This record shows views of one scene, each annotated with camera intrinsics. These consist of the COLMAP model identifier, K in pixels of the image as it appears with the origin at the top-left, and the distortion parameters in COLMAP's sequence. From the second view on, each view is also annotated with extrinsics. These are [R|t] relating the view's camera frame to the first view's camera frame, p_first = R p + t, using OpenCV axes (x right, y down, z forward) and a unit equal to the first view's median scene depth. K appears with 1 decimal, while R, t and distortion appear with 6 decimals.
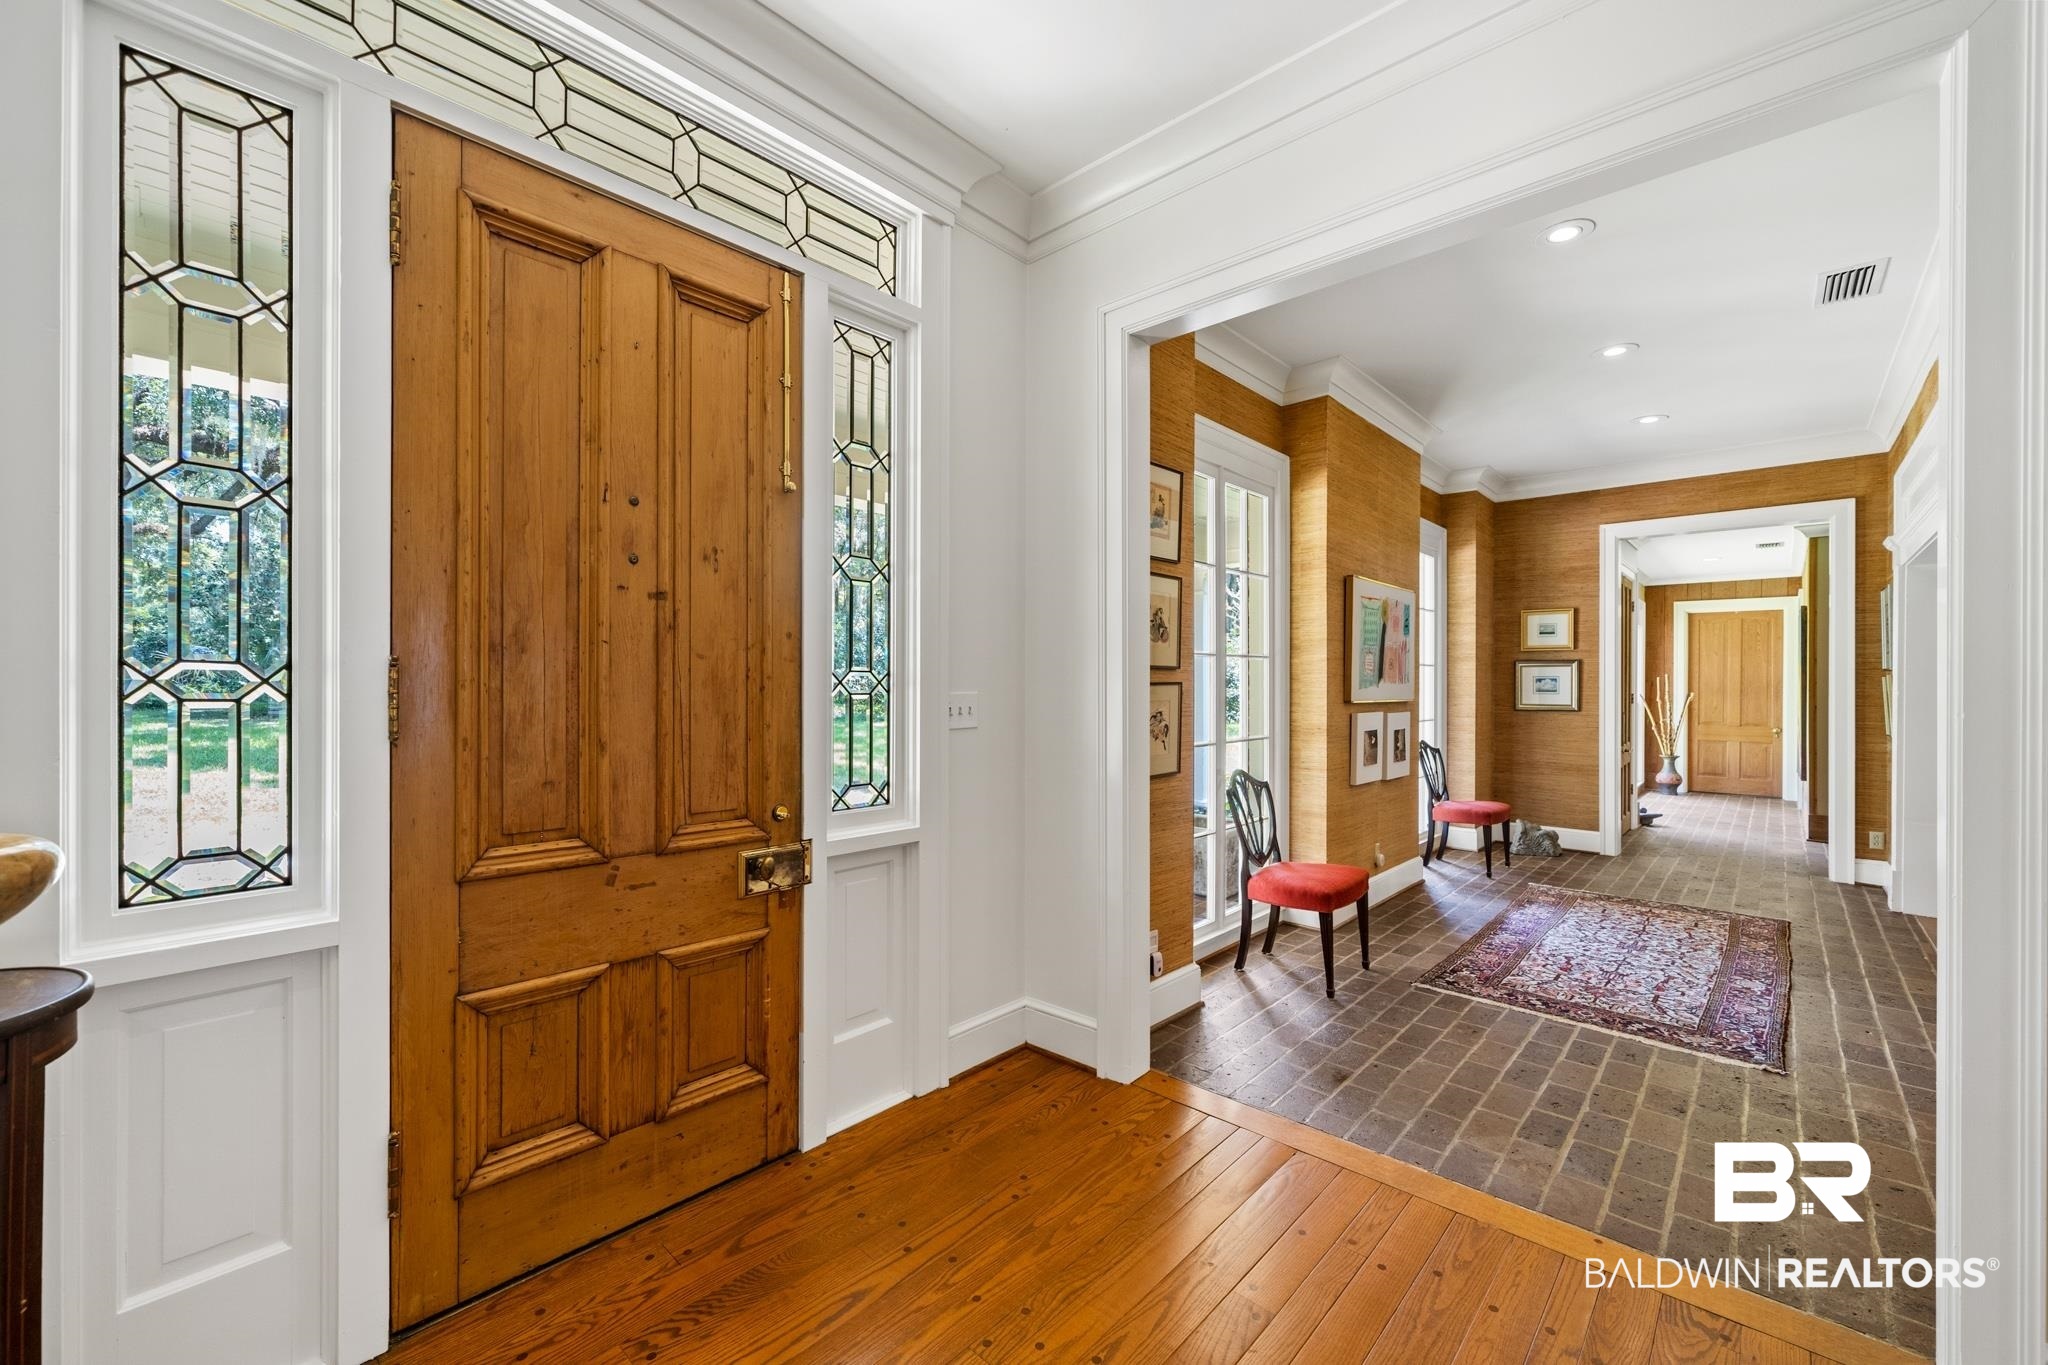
lens RADIAL K [[823.3, 0, 1022.6], [0, 823.3, 683.5], [0, 0, 1]] dist [-0.010970, 0.000753]
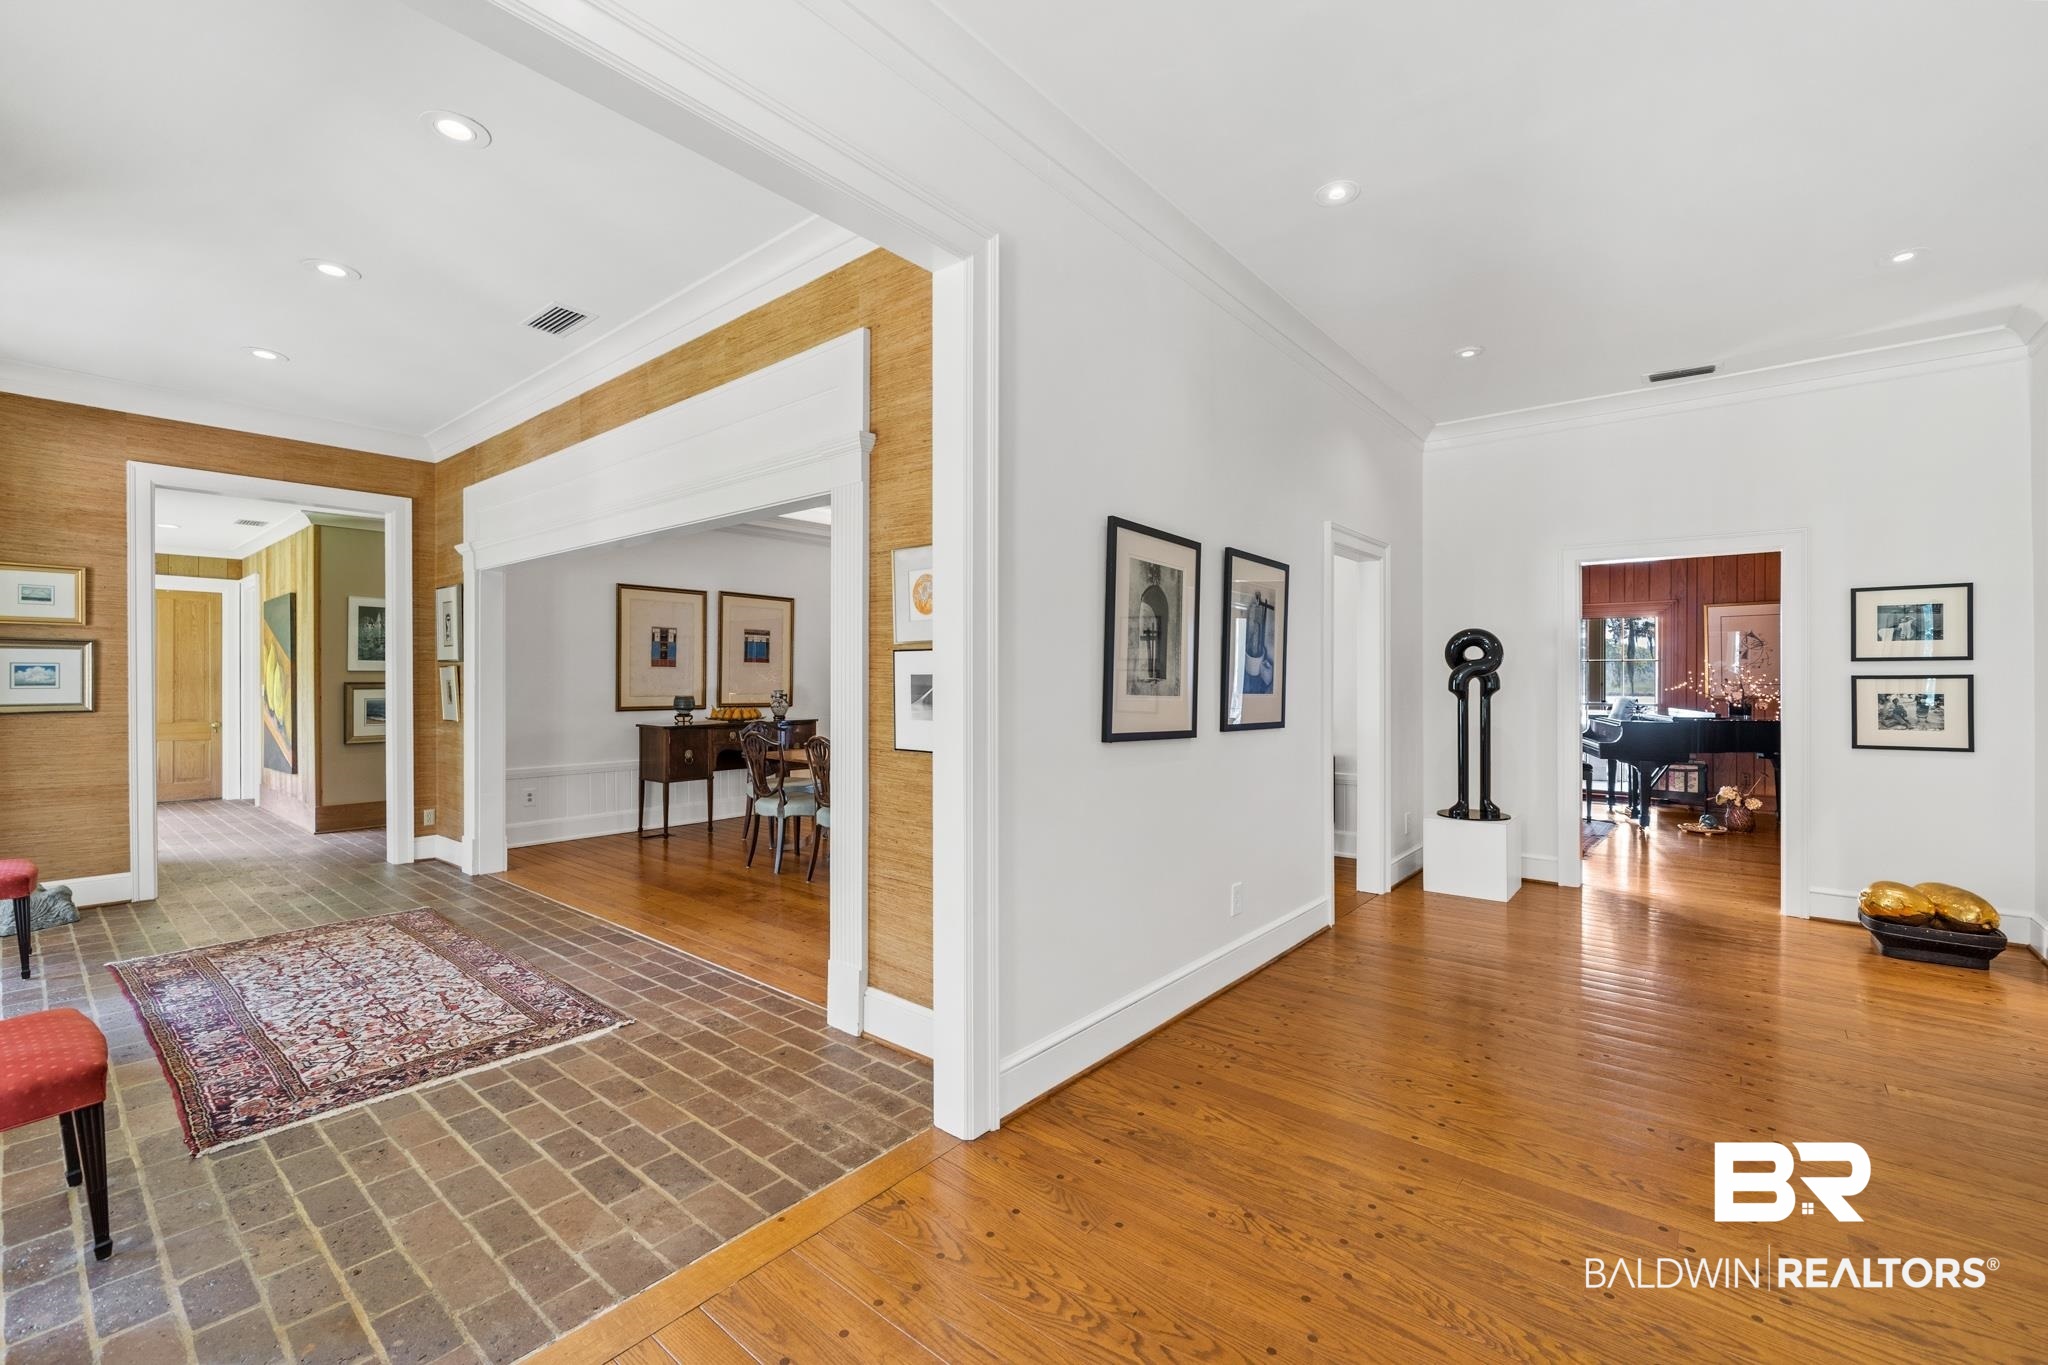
lens RADIAL K [[862.1, 0, 1014.3], [0, 862.1, 677.6], [0, 0, 1]] dist [-0.011182, 0.000846]
pose [[-0.055165, -0.005391, 0.998463, -0.216459], [0.001264, 0.999984, 0.005469, 0.001350], [-0.998476, 0.001563, -0.055157, 0.444591]]
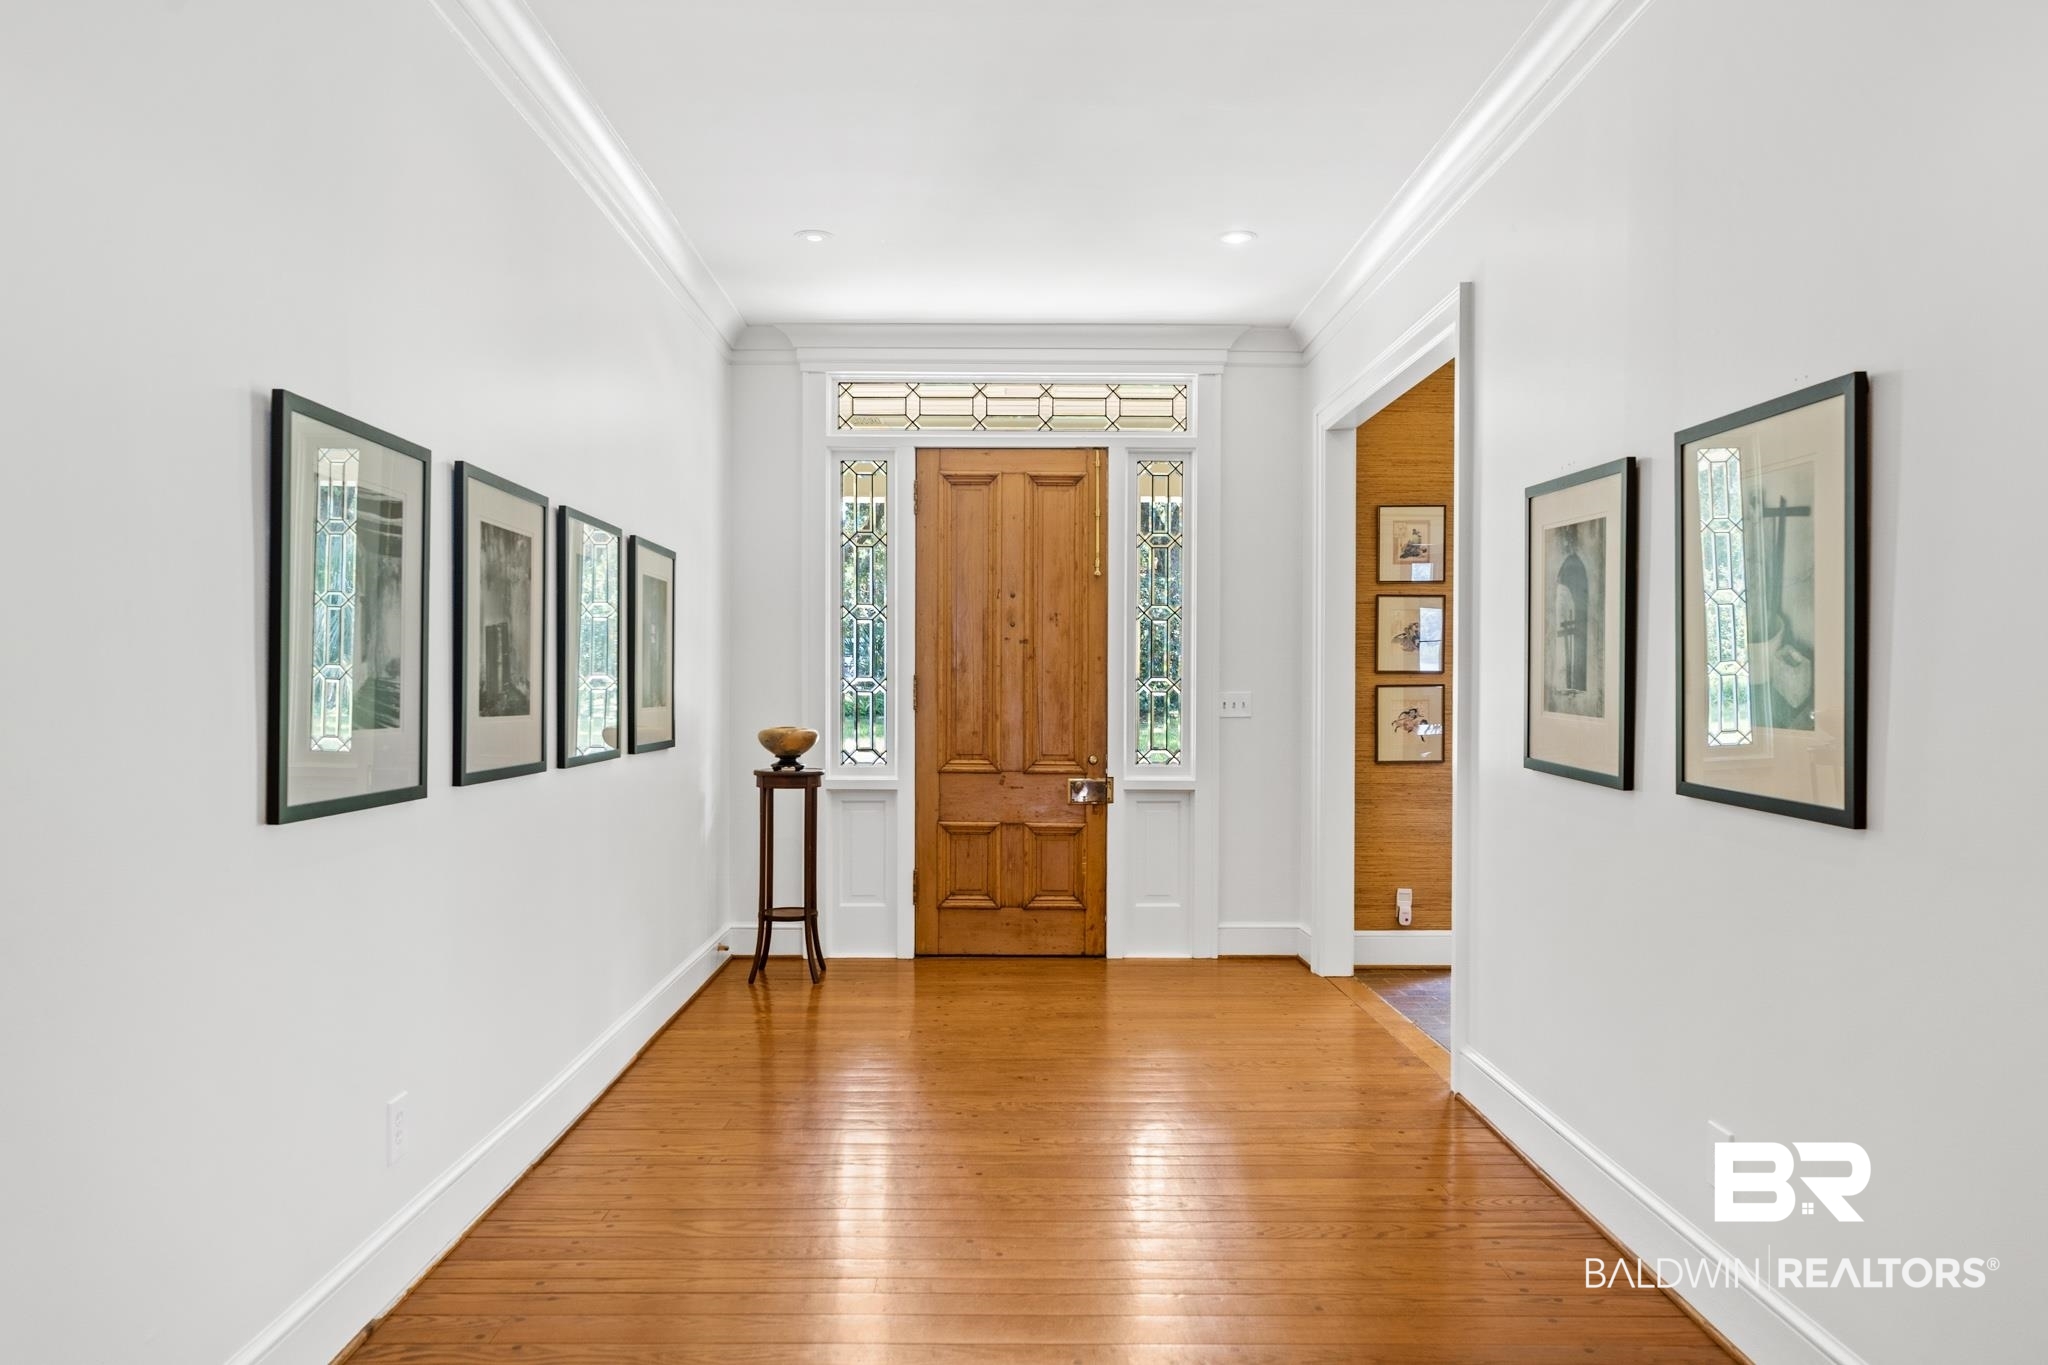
lens RADIAL K [[1364.8, 0, 1012.9], [0, 1364.8, 687.0], [0, 0, 1]] dist [-0.001055, -0.003357]
pose [[0.675889, -0.001788, -0.737001, 1.125776], [0.002287, 0.999997, -0.000329, 0.001783], [0.737000, -0.001463, 0.675892, -0.712498]]
